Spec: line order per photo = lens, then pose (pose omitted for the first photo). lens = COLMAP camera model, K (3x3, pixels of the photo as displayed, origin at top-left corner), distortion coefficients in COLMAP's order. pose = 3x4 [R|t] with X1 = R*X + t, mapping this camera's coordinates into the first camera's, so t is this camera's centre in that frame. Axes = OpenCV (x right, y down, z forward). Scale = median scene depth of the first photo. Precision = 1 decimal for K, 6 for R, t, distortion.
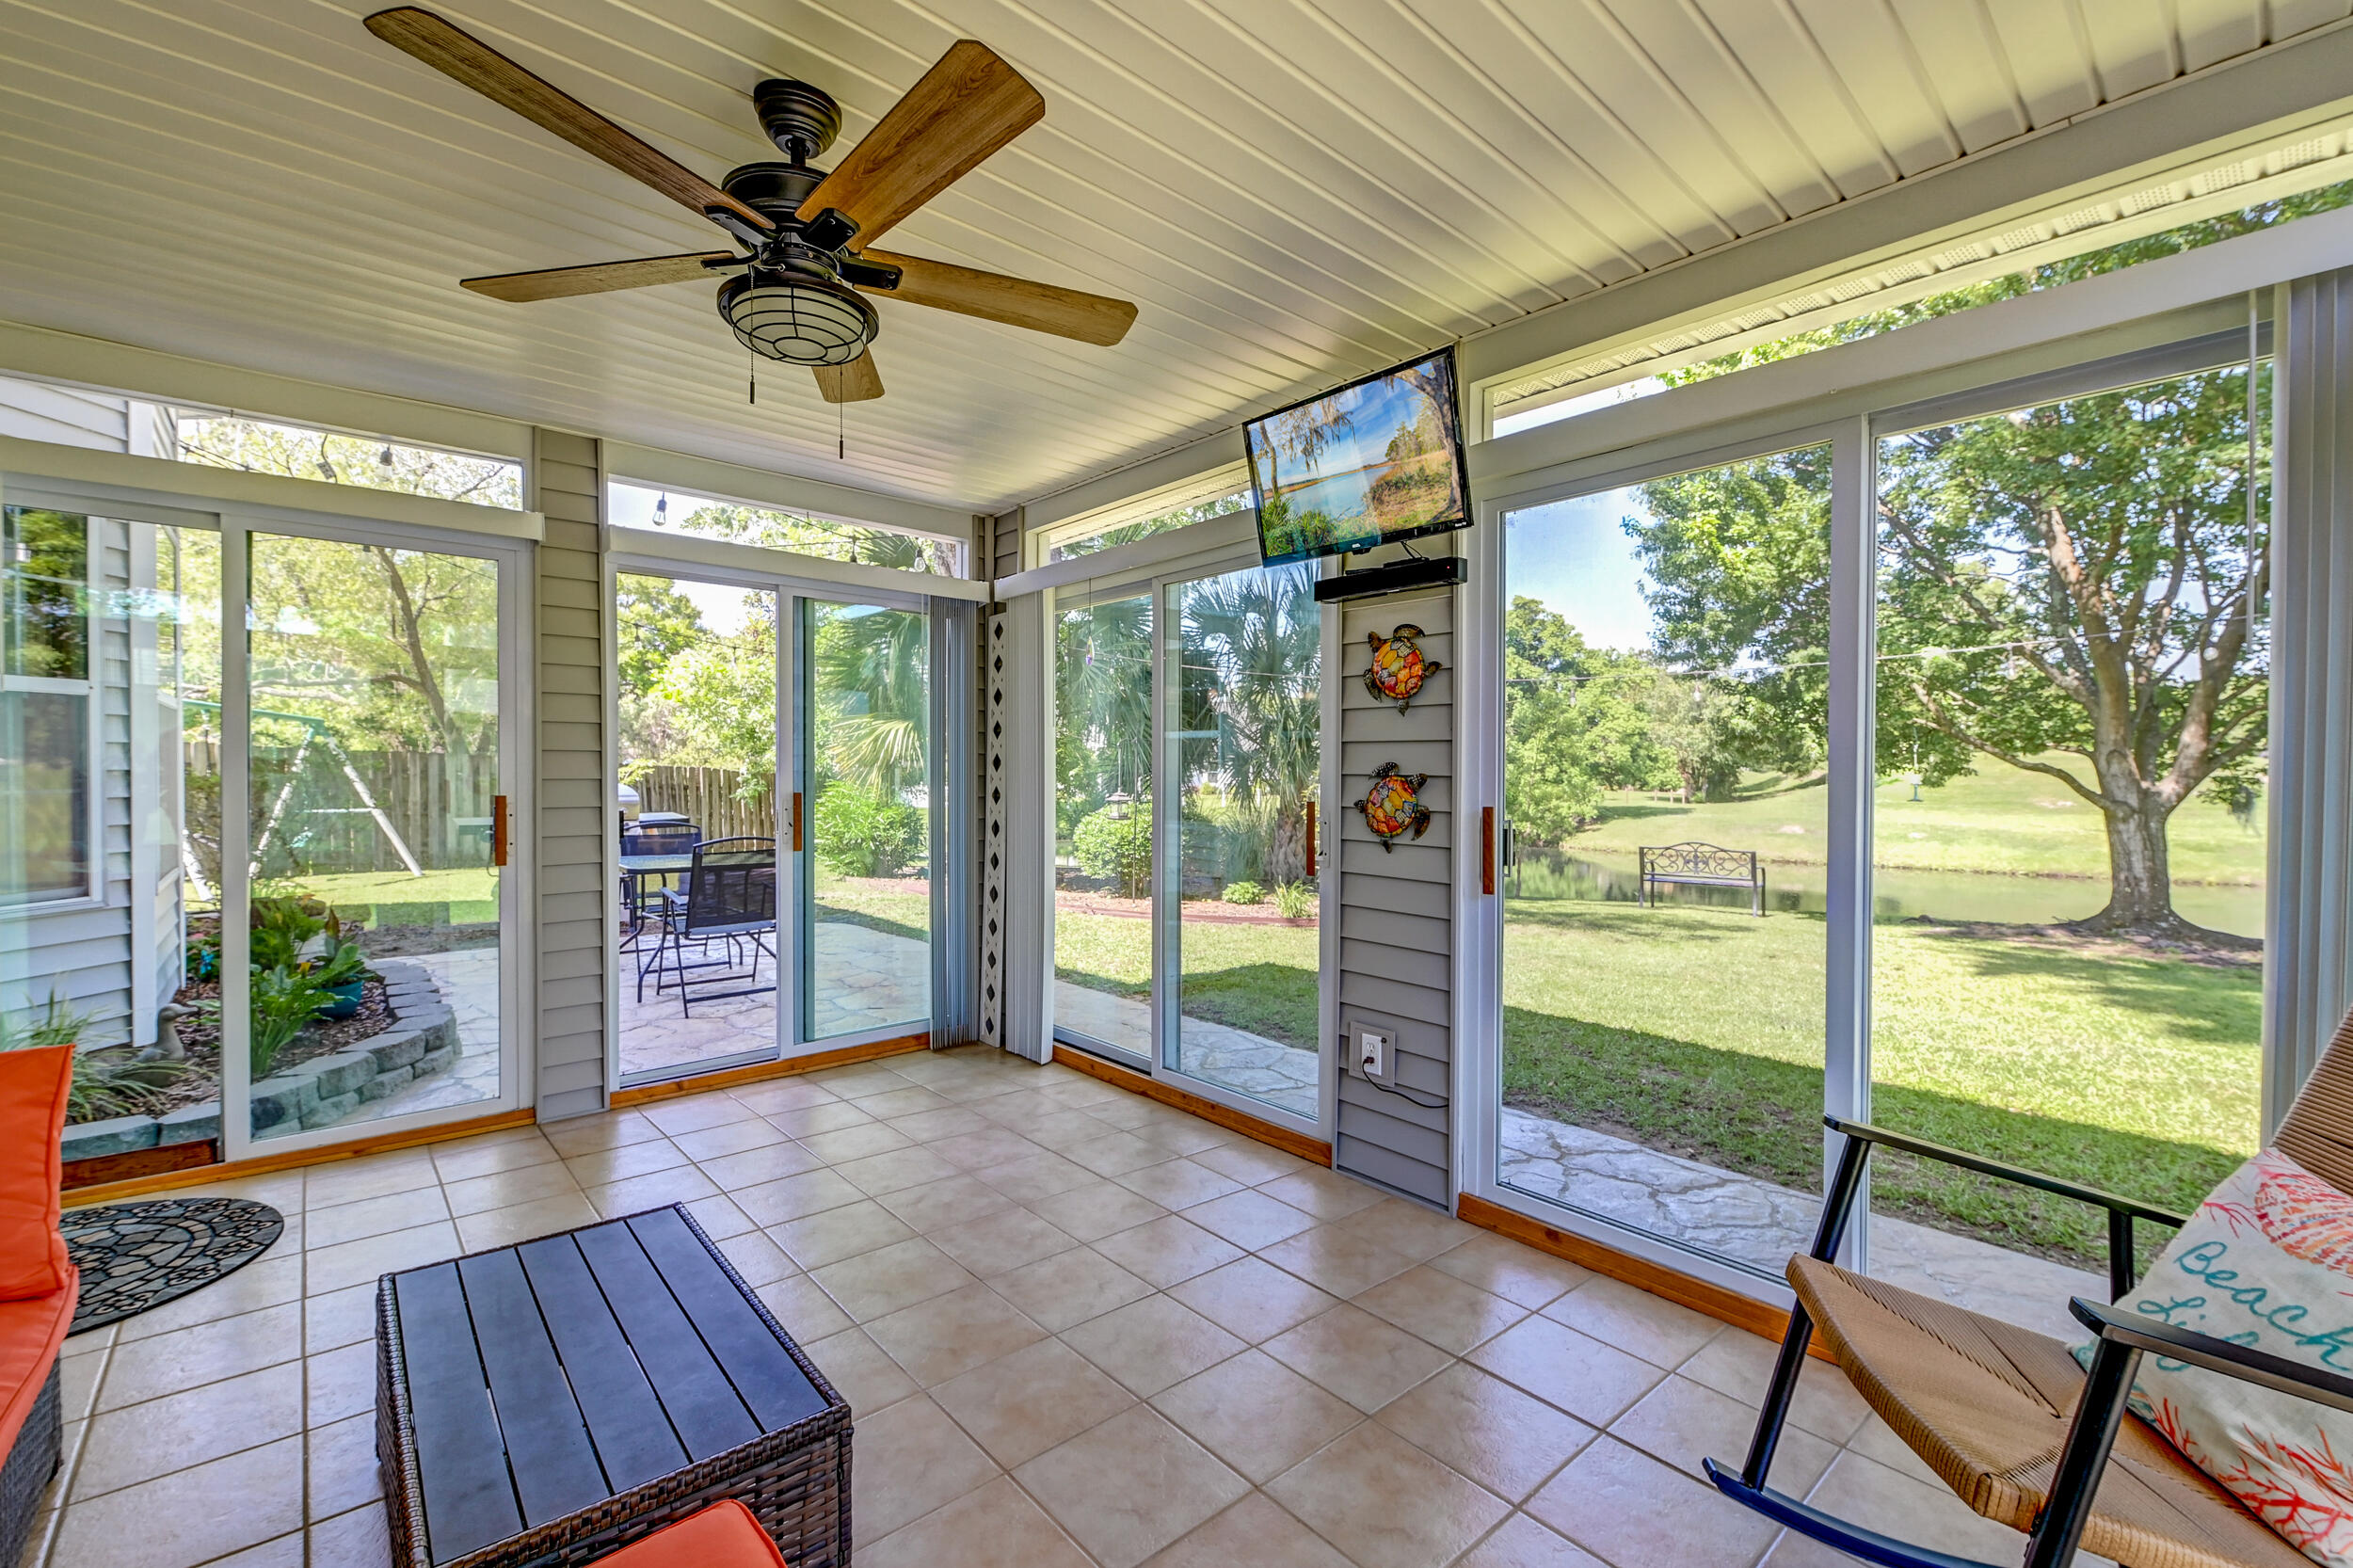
lens RADIAL K [[1004.0, 0, 1175.0], [0, 1004.0, 789.5], [0, 0, 1]] dist [0.002537, 0.000098]
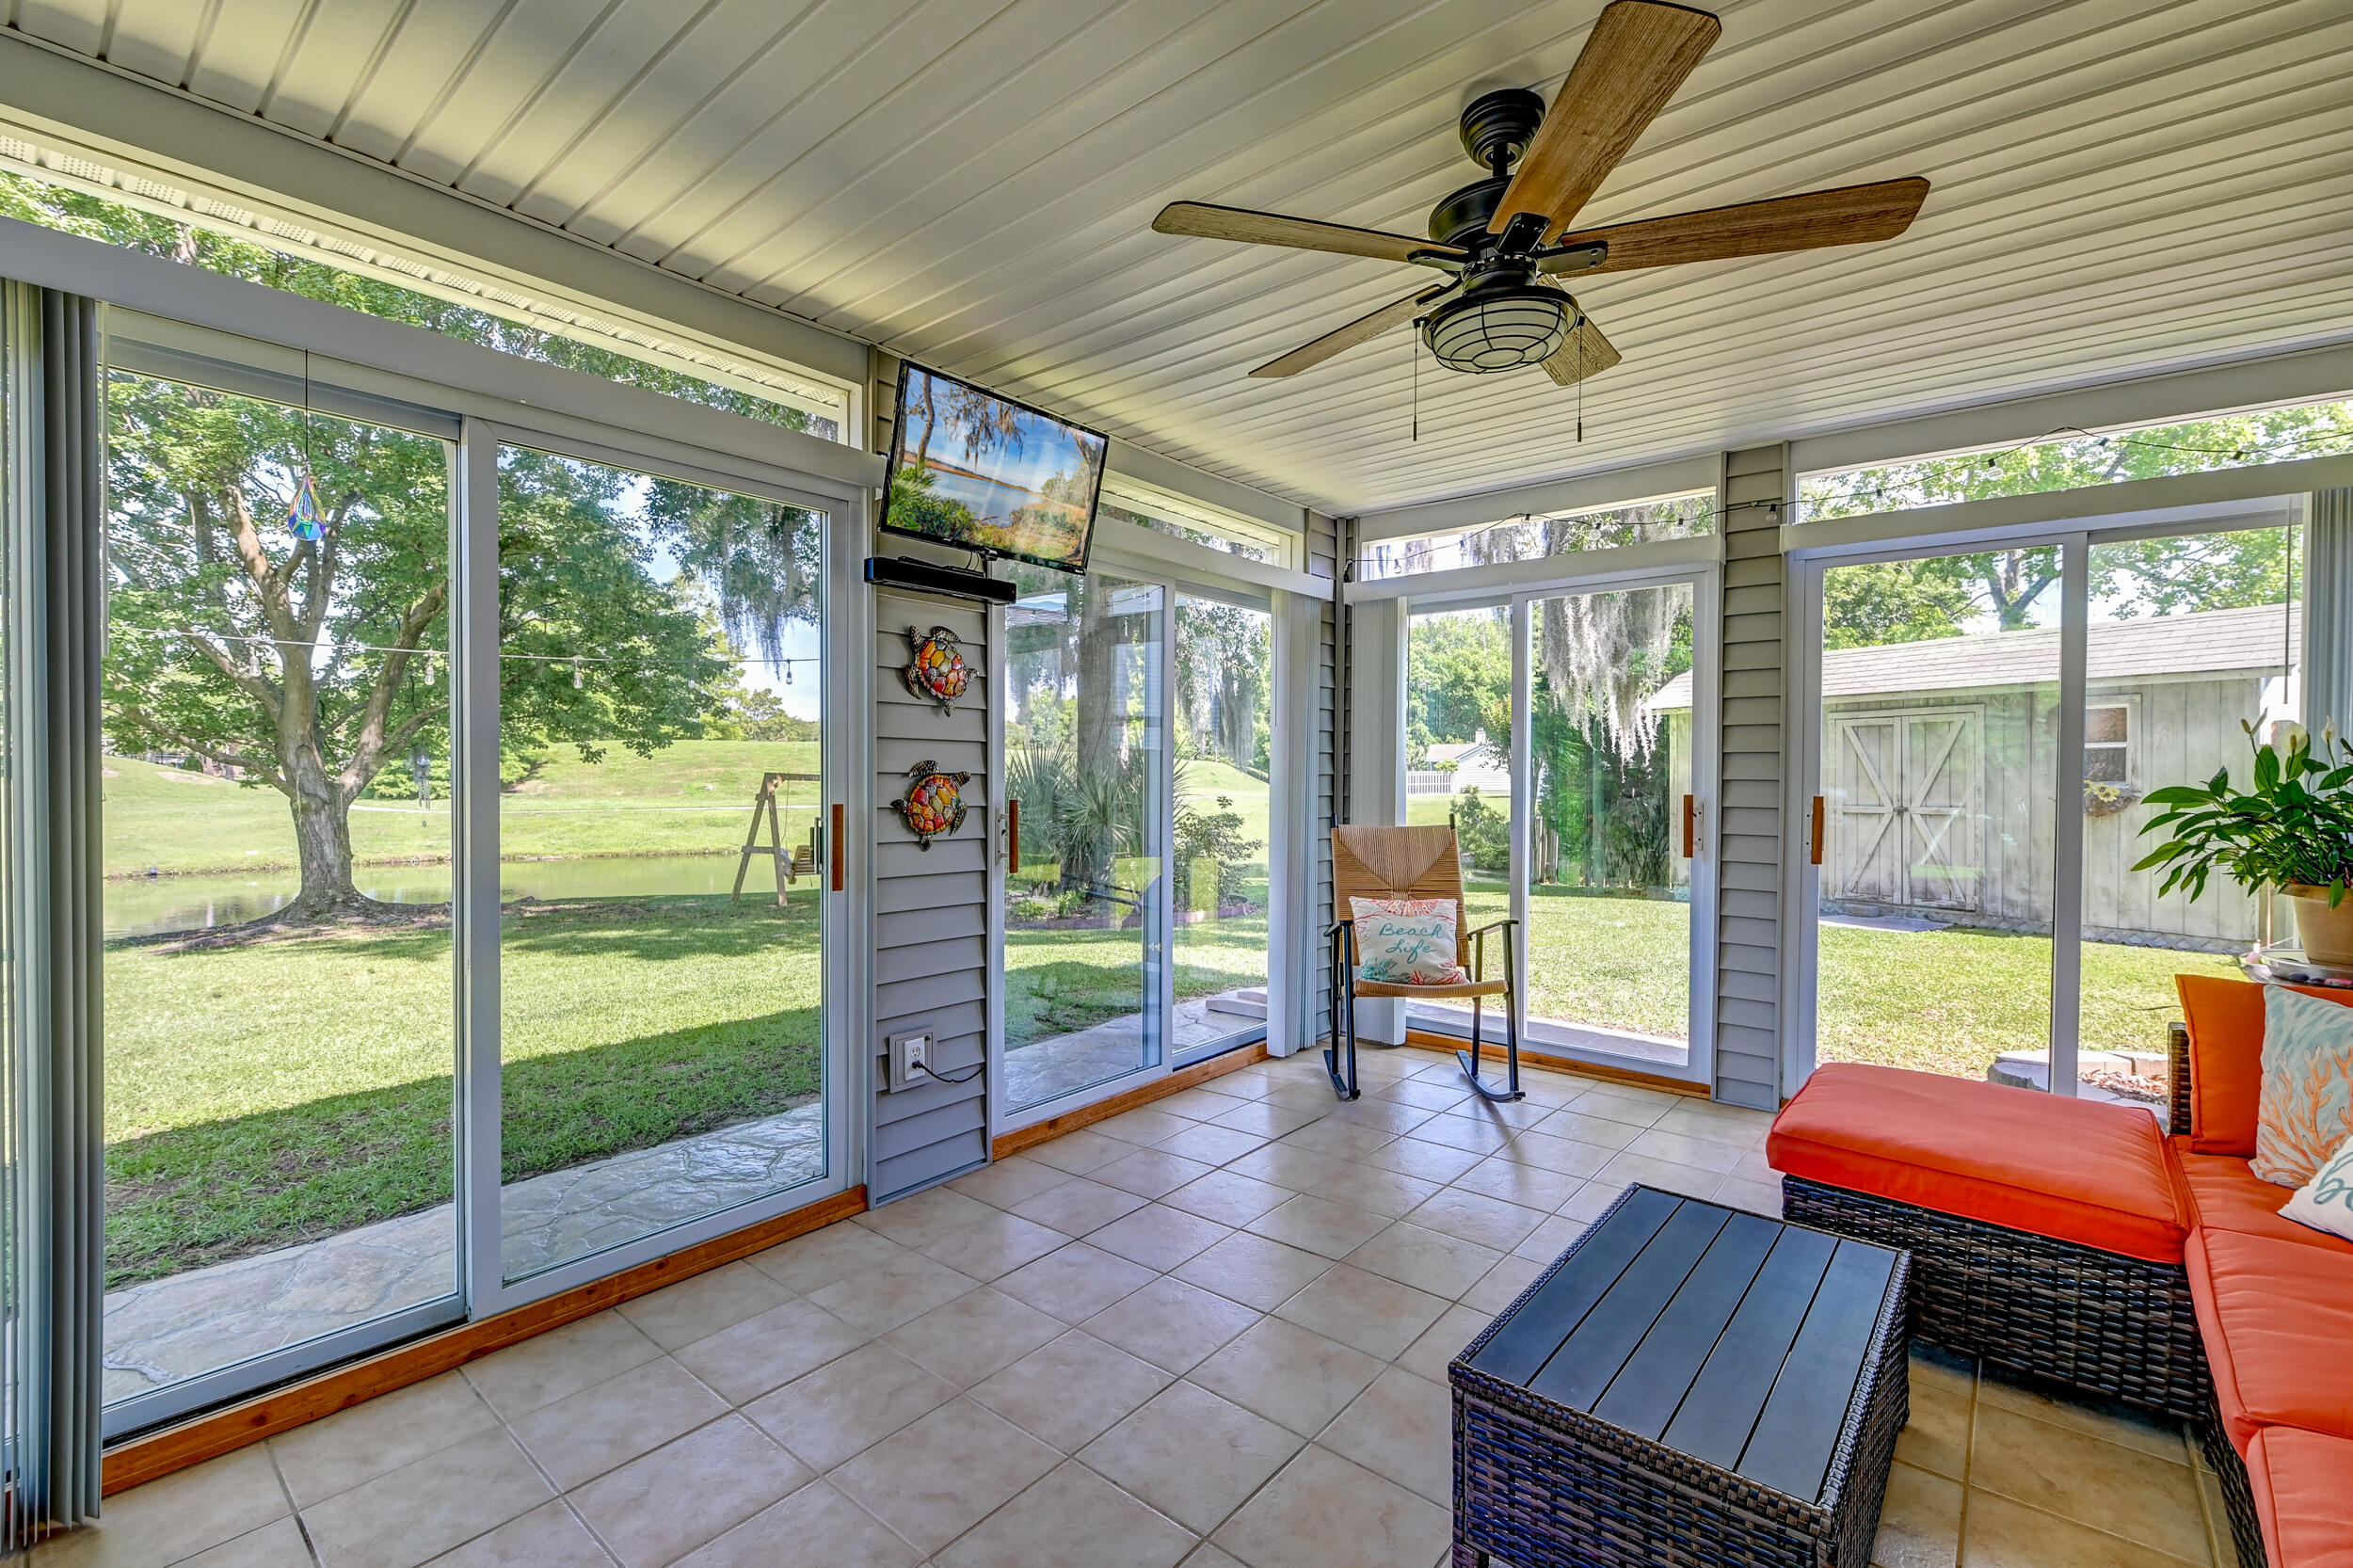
lens RADIAL K [[1004.0, 0, 1175.0], [0, 1004.0, 789.5], [0, 0, 1]] dist [0.002537, 0.000098]
pose [[-0.157127, -0.021253, 0.987350, -0.239913], [0.013875, 0.999622, 0.023725, -0.005497], [-0.987481, 0.017427, -0.156773, 0.267883]]
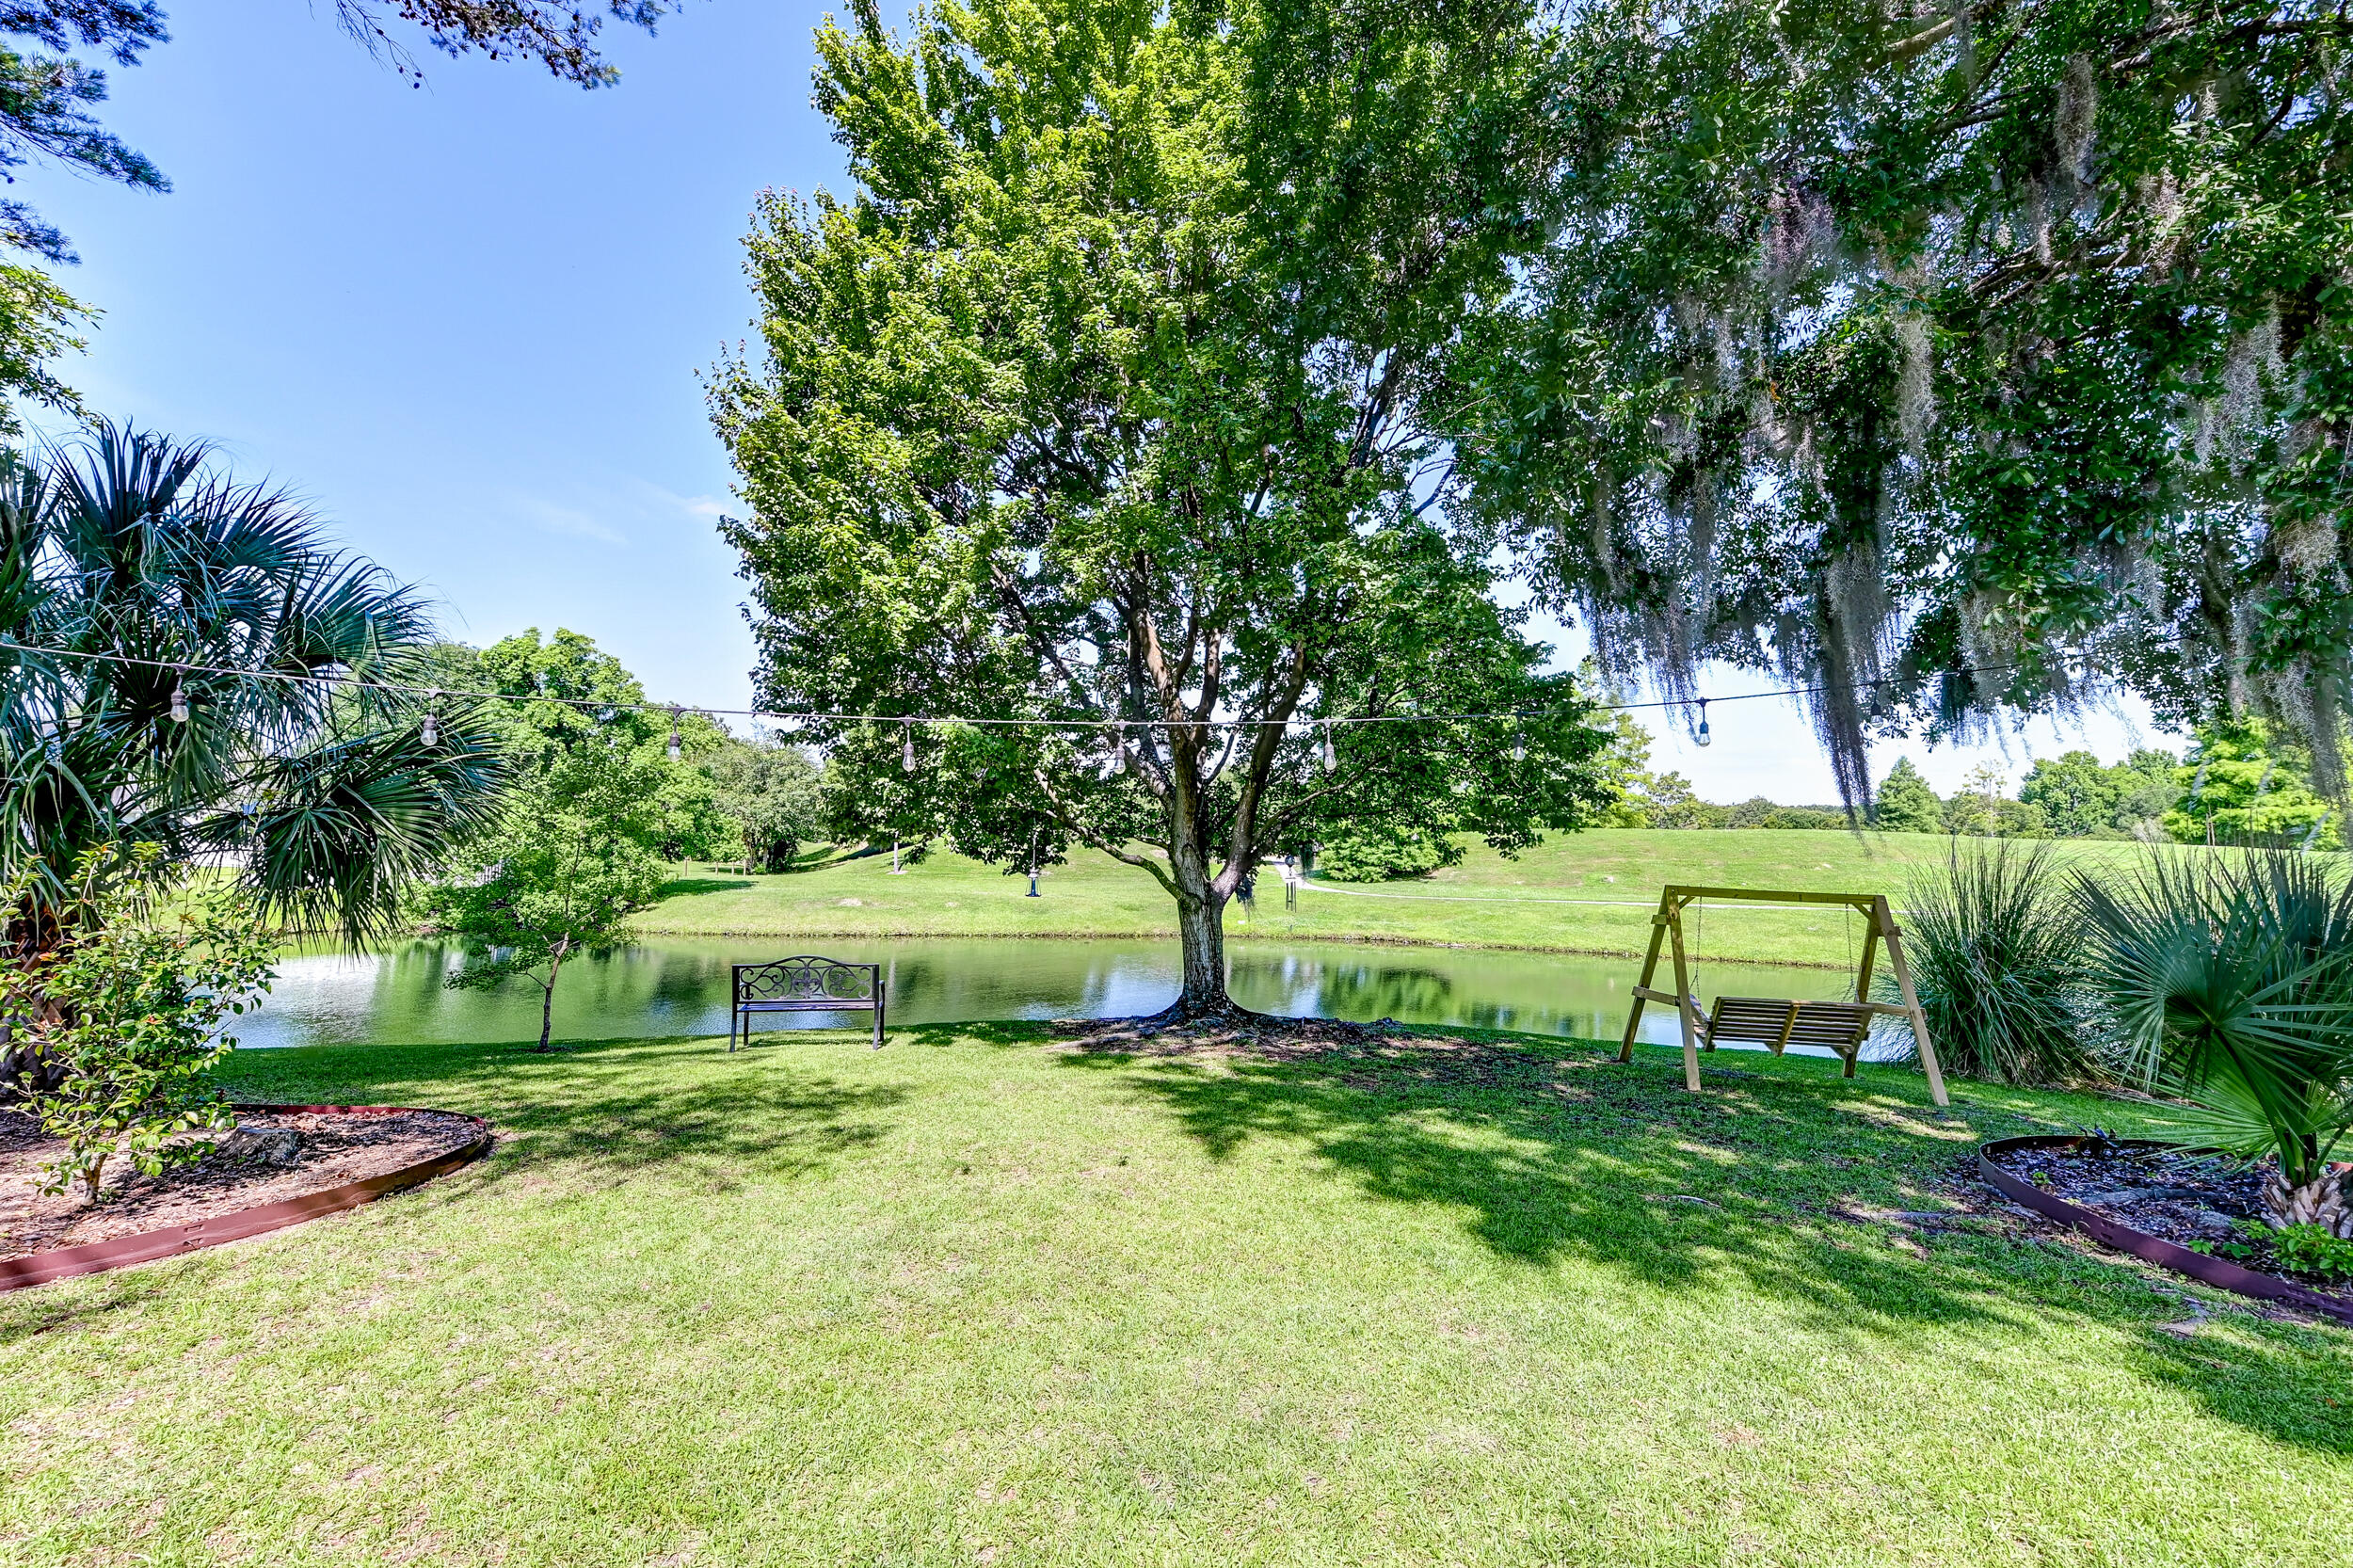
lens RADIAL K [[1004.0, 0, 1175.0], [0, 1004.0, 789.5], [0, 0, 1]] dist [0.002537, 0.000098]
pose [[0.636048, 0.053842, 0.769769, 0.121104], [-0.003997, 0.997779, -0.066488, -0.026251], [-0.771639, 0.039213, 0.634850, 0.345686]]
